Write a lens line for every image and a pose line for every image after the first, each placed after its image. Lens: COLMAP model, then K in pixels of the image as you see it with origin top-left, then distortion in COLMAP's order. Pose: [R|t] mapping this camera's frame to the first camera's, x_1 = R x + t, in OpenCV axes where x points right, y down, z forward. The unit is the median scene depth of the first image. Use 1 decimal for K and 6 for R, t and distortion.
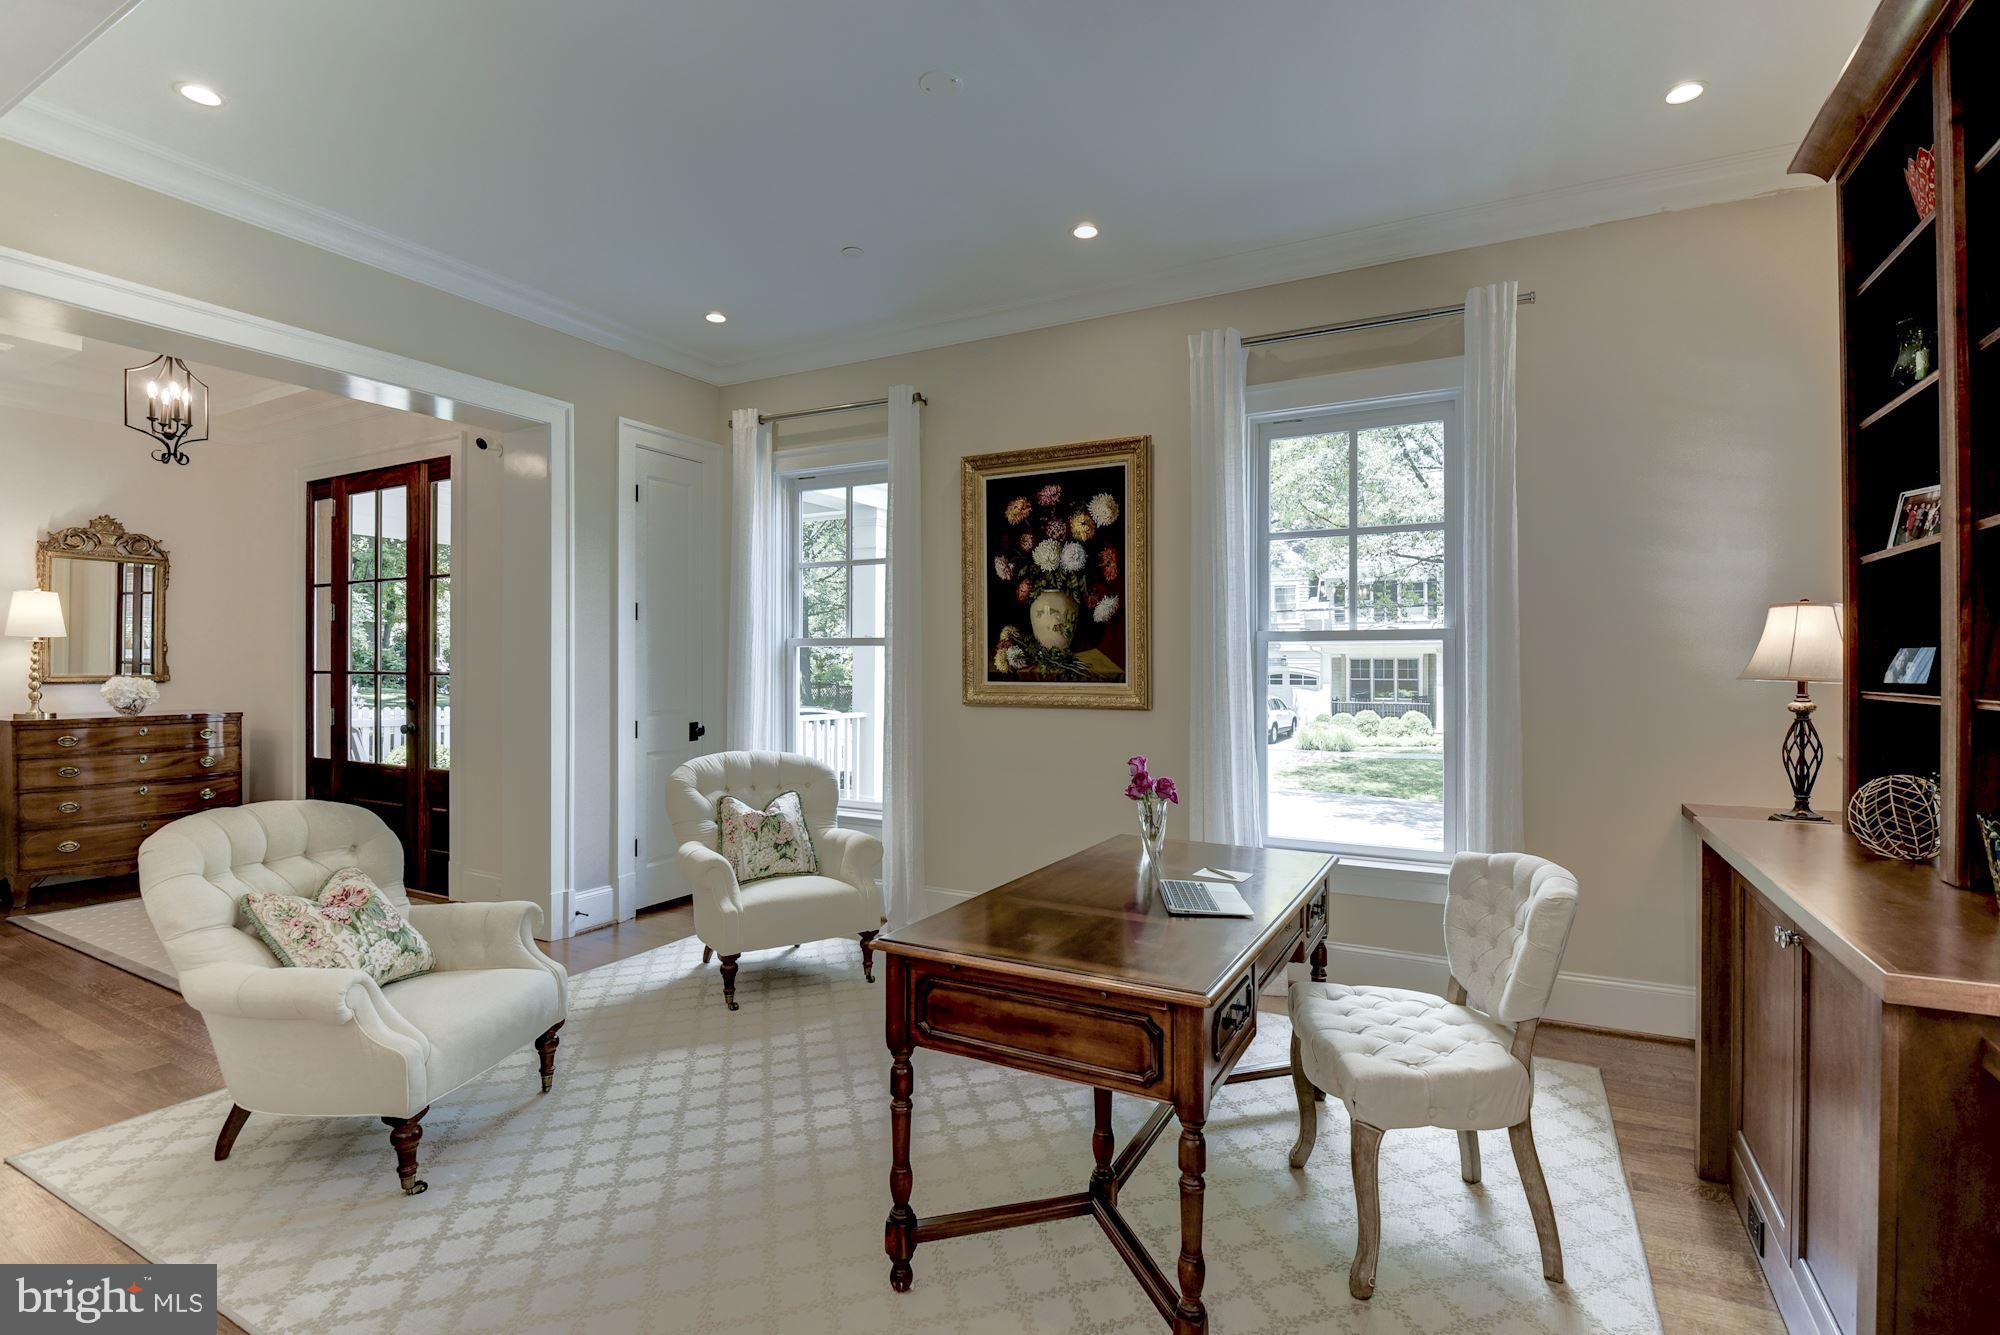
lens RADIAL K [[932.7, 0, 1006.8], [0, 932.7, 656.5], [0, 0, 1]] dist [0.002221, -0.015715]
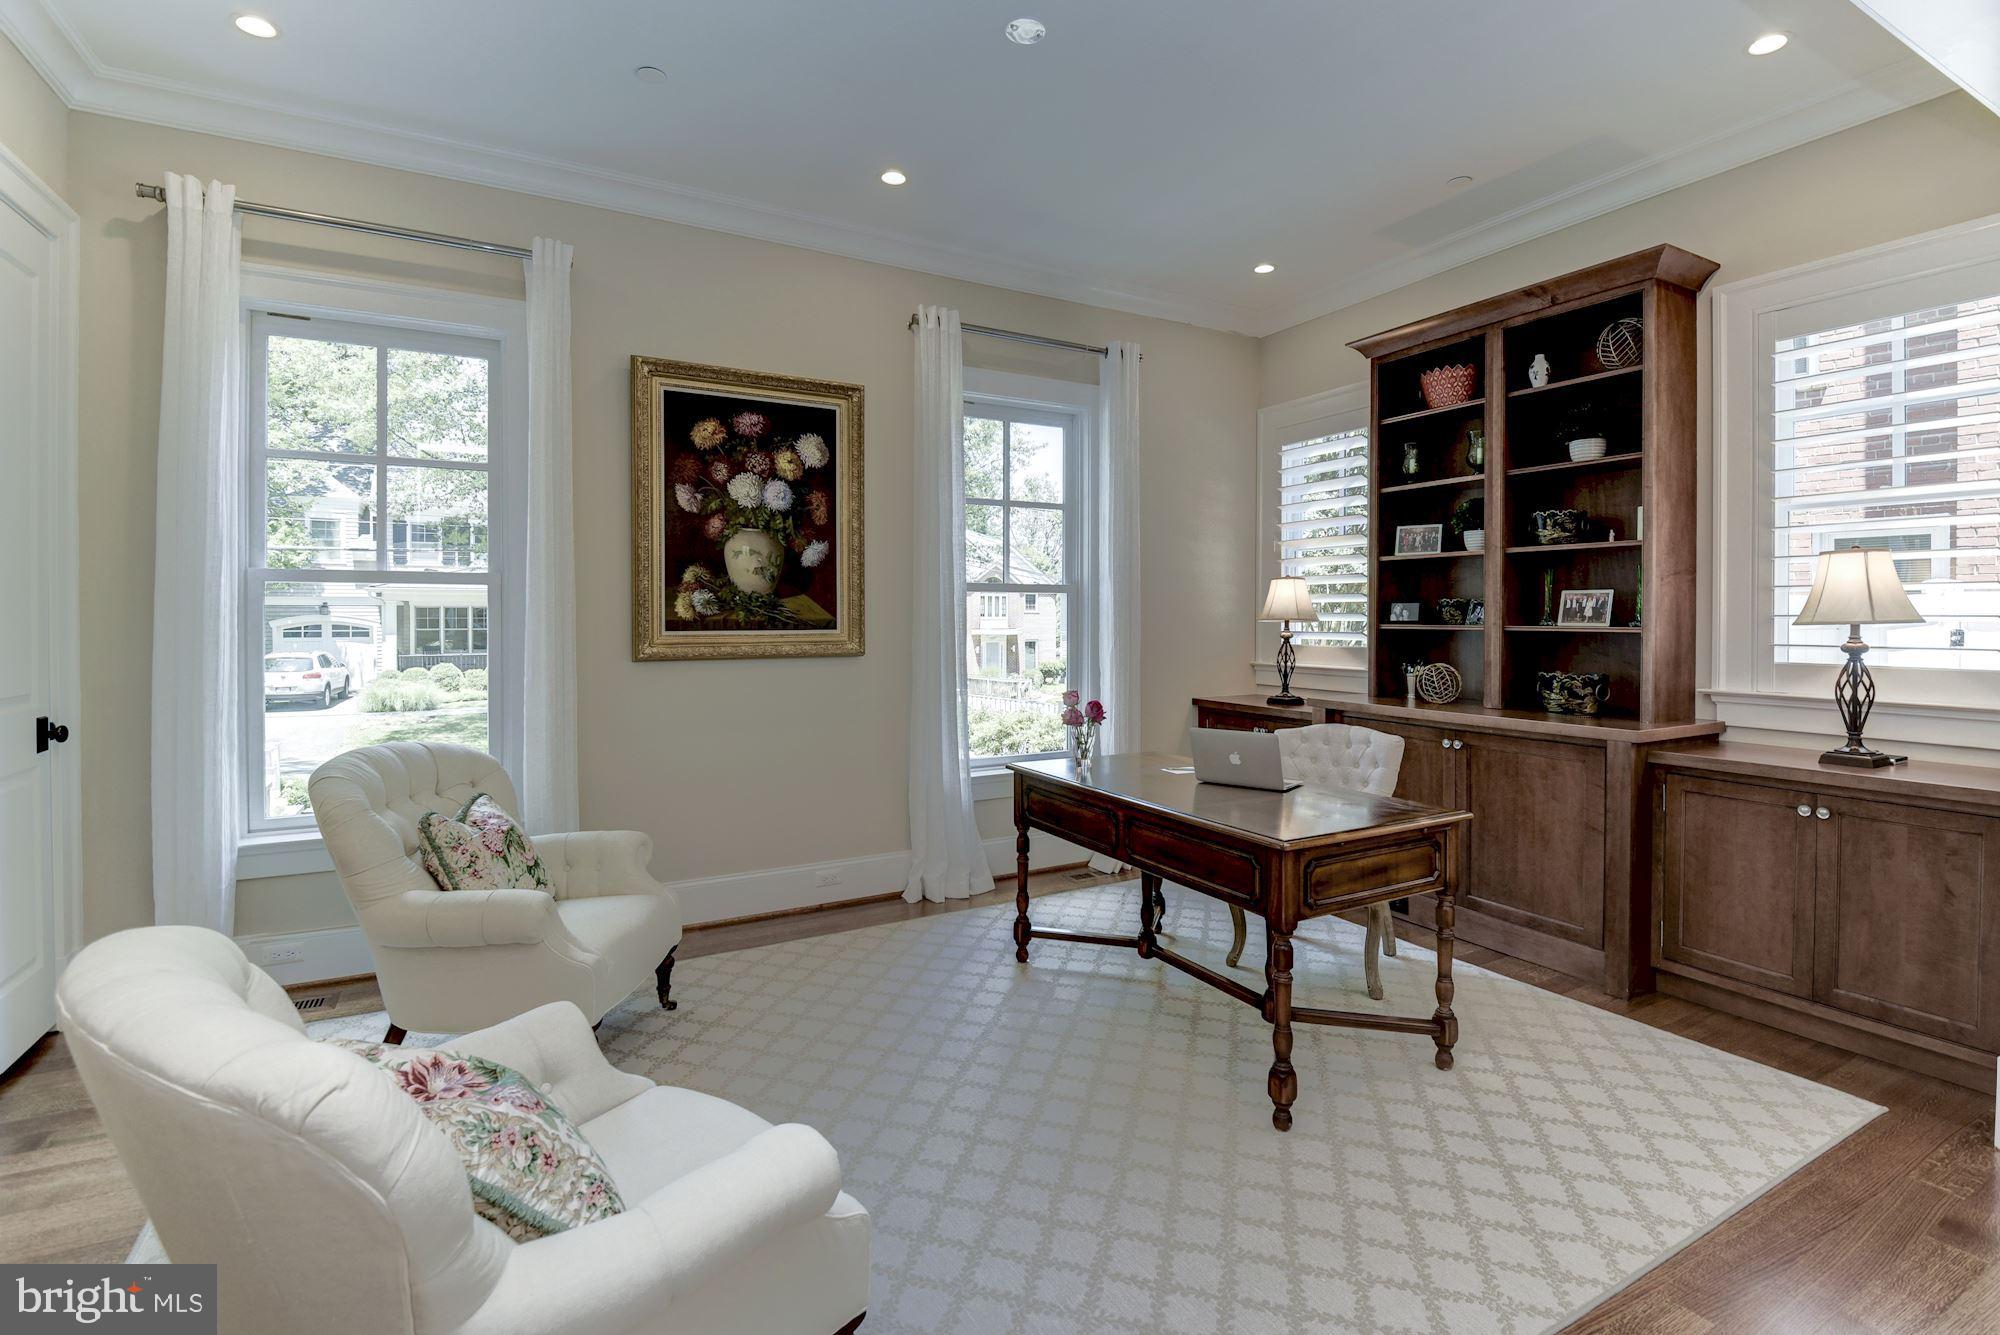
lens RADIAL K [[933.0, 0, 1003.6], [0, 933.0, 633.7], [0, 0, 1]] dist [0.000958, -0.000027]
pose [[0.533590, -0.016692, 0.845579, -0.594483], [-0.008427, 0.999651, 0.025051, 0.006049], [-0.845701, -0.020492, 0.533263, 0.304259]]
